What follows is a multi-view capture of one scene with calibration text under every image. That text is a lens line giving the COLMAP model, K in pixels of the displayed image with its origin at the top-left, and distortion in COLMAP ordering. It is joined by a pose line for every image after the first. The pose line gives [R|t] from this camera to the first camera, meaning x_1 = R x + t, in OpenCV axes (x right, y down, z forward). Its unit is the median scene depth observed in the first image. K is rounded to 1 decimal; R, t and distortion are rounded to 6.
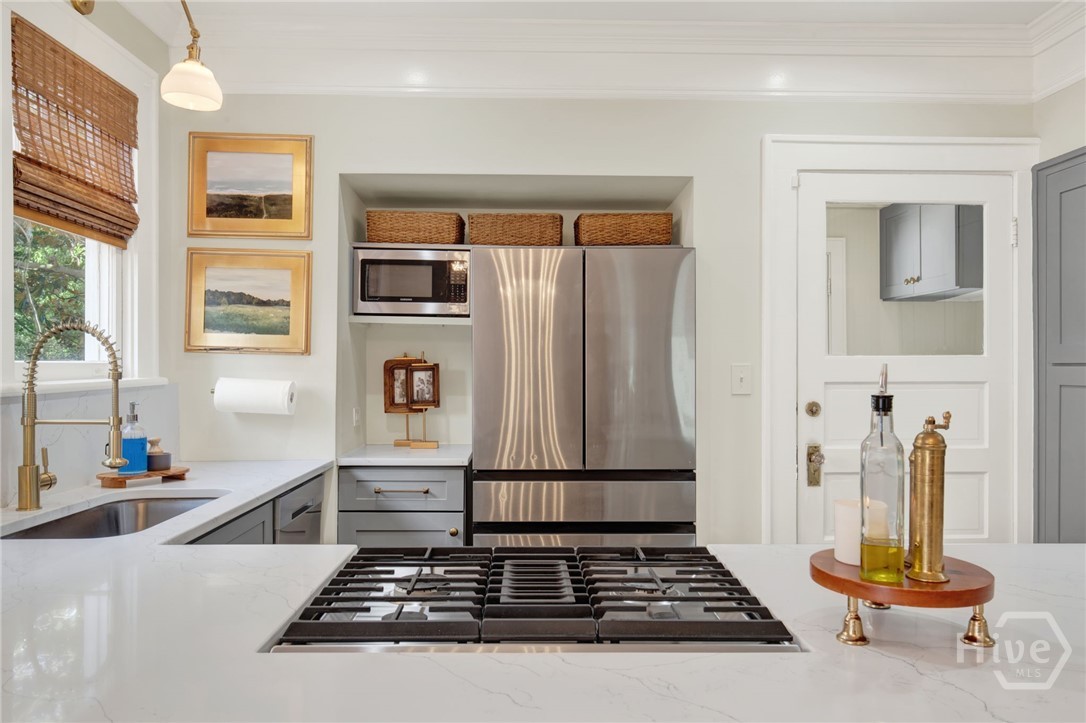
lens RADIAL K [[782.0, 0, 547.2], [0, 782.0, 367.6], [0, 0, 1]] dist [0.008684, -0.007473]
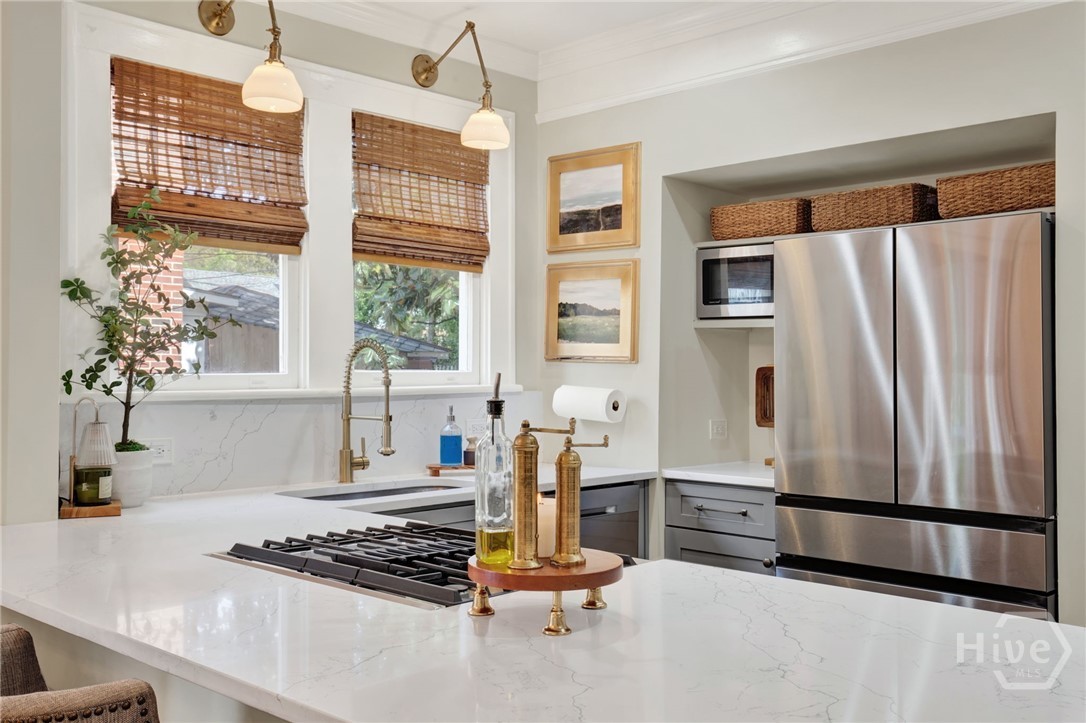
lens RADIAL K [[1023.0, 0, 544.7], [0, 1023.0, 354.5], [0, 0, 1]] dist [0.044797, 0.000000]
pose [[0.716878, -0.014551, -0.697047, 0.518295], [0.000217, 0.999787, -0.020648, -0.000464], [0.697199, 0.014651, 0.716728, -0.009391]]
